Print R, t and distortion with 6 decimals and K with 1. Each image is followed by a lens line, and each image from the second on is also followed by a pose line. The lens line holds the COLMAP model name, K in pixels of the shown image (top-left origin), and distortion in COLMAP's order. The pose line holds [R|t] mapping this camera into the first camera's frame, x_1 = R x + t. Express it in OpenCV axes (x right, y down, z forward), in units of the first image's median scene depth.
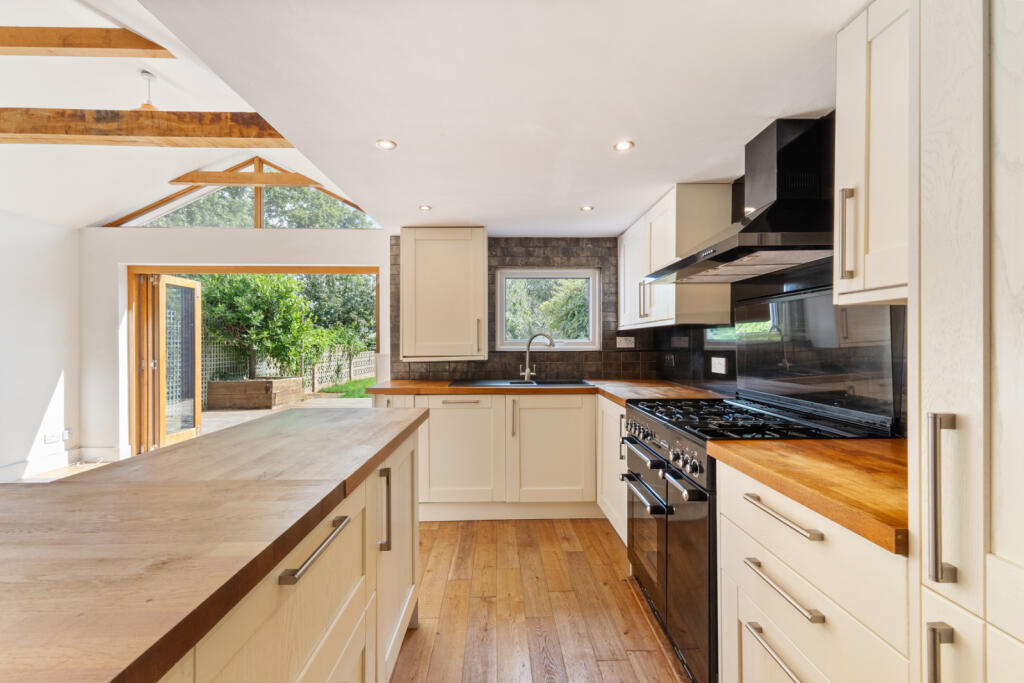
lens RADIAL K [[433.2, 0, 514.6], [0, 433.2, 344.3], [0, 0, 1]] dist [0.006563, 0.000003]
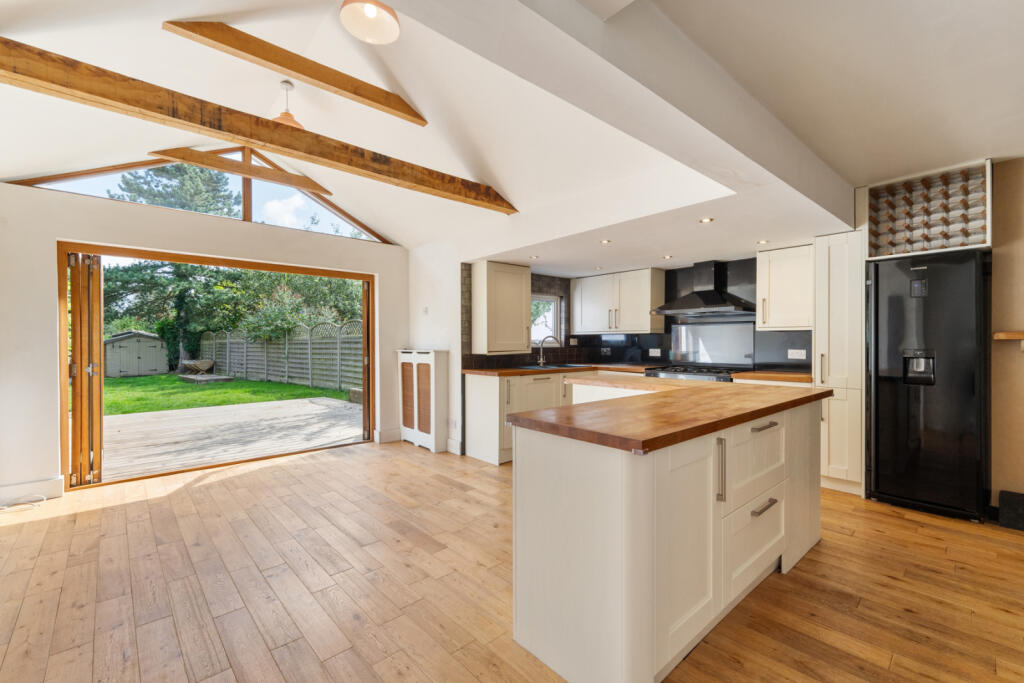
lens RADIAL K [[433.2, 0, 512.3], [0, 433.2, 344.7], [0, 0, 1]] dist [0.006563, 0.000003]
pose [[0.763246, -0.003640, 0.646098, -0.776018], [0.003479, 0.999993, 0.001523, 0.002419], [-0.646099, 0.001085, 0.763253, -0.097460]]
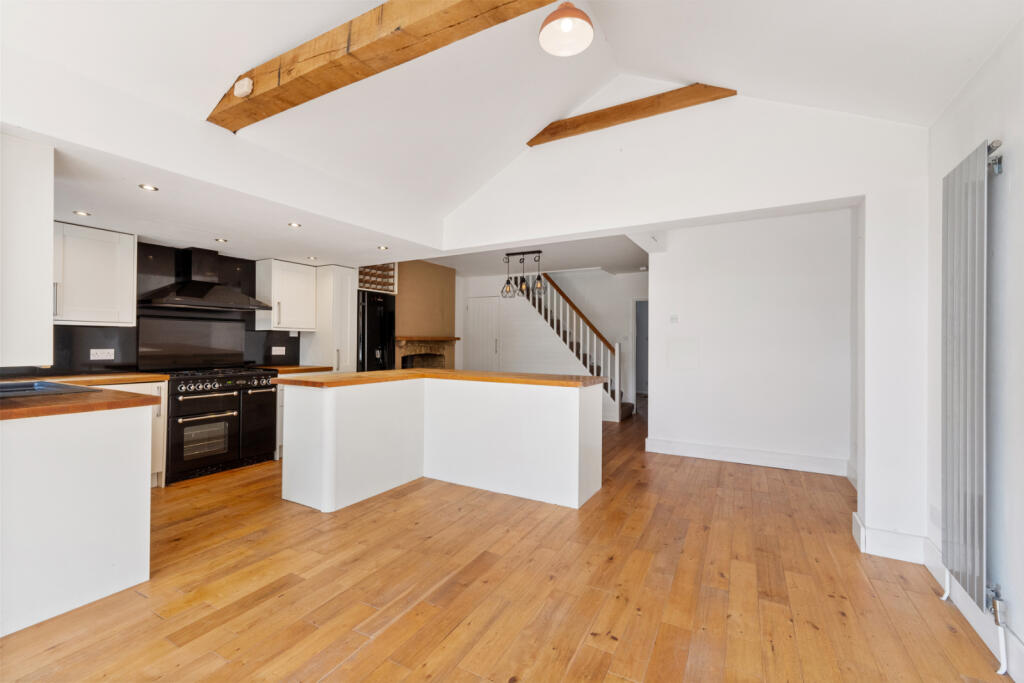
lens RADIAL K [[433.2, 0, 515.3], [0, 433.2, 341.5], [0, 0, 1]] dist [0.006563, 0.000003]
pose [[-0.863049, -0.000466, 0.505121, -0.785705], [-0.001990, 0.999995, -0.002478, 0.003999], [-0.505117, -0.003144, -0.863045, 0.843668]]
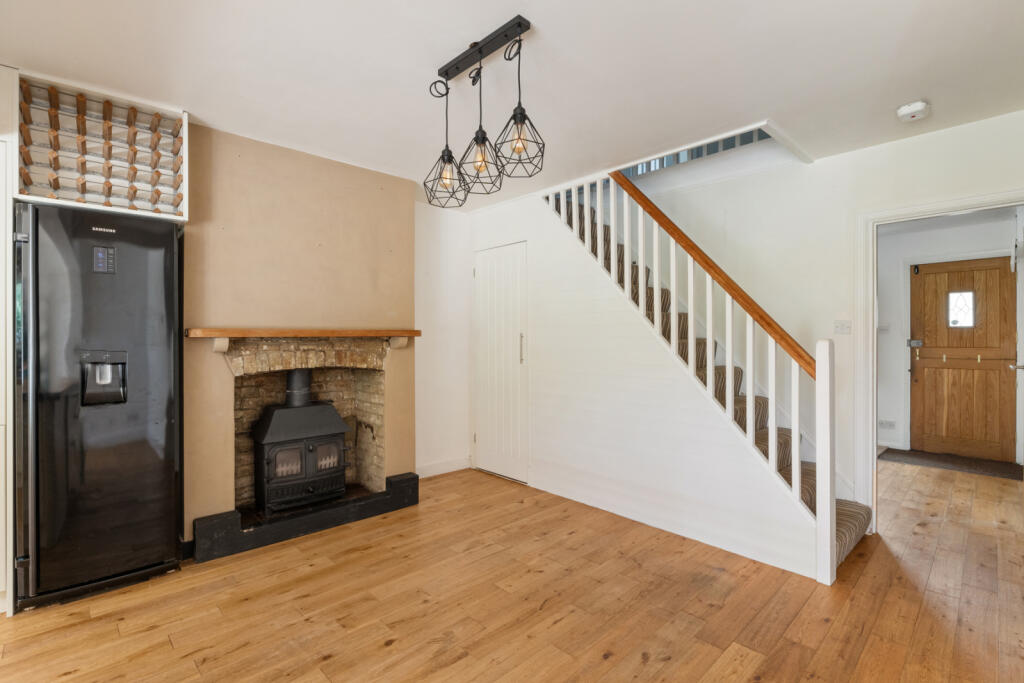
lens RADIAL K [[474.4, 0, 516.9], [0, 474.4, 340.5], [0, 0, 1]] dist [-0.002477, 0.000057]
pose [[-0.664546, 0.002019, 0.747245, -0.513103], [0.004589, 0.999989, 0.001379, 0.002768], [-0.747234, 0.004346, -0.664547, 0.016333]]
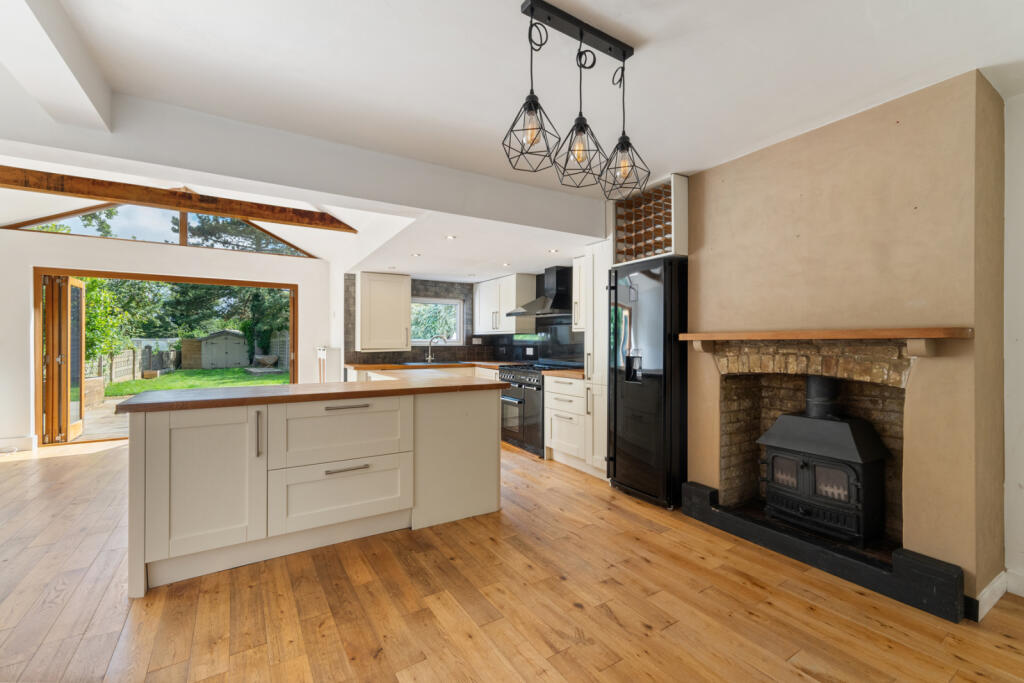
lens RADIAL K [[433.2, 0, 513.1], [0, 433.2, 342.6], [0, 0, 1]] dist [0.006563, 0.000003]
pose [[0.866000, 0.003027, 0.500034, -0.407585], [-0.002721, 0.999995, -0.001341, 0.002644], [-0.500036, -0.000199, 0.866005, -0.512022]]
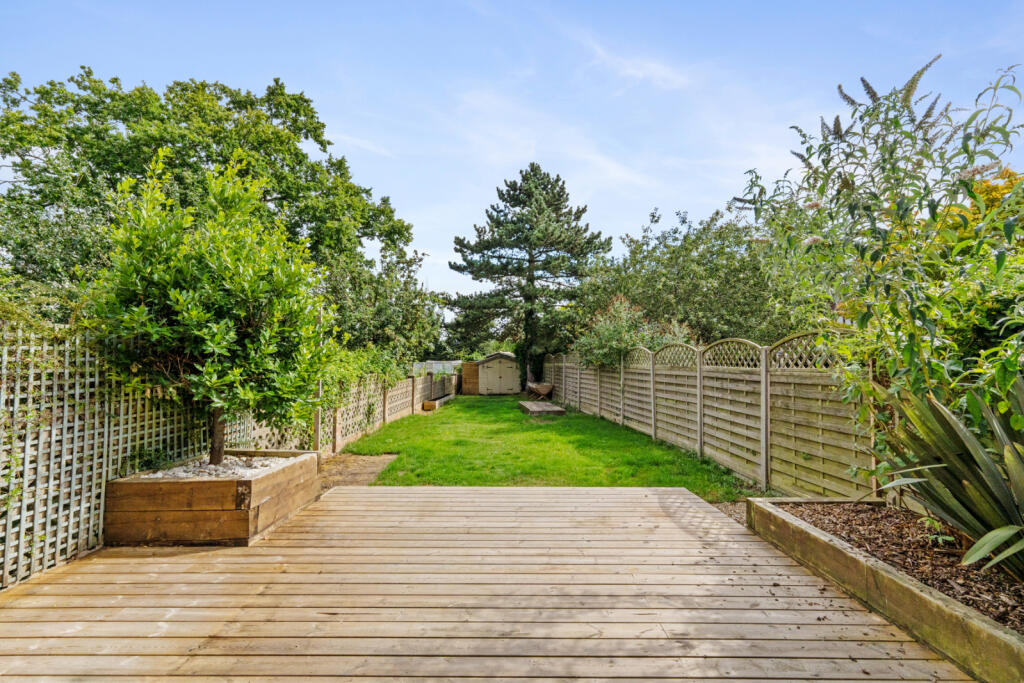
lens RADIAL K [[433.2, 0, 512.2], [0, 433.2, 350.0], [0, 0, 1]] dist [0.006563, 0.000003]
pose [[0.999484, 0.005337, -0.031689, -0.506544], [-0.006079, 0.999708, -0.023374, -0.071191], [0.031555, 0.023555, 0.999224, 1.020995]]
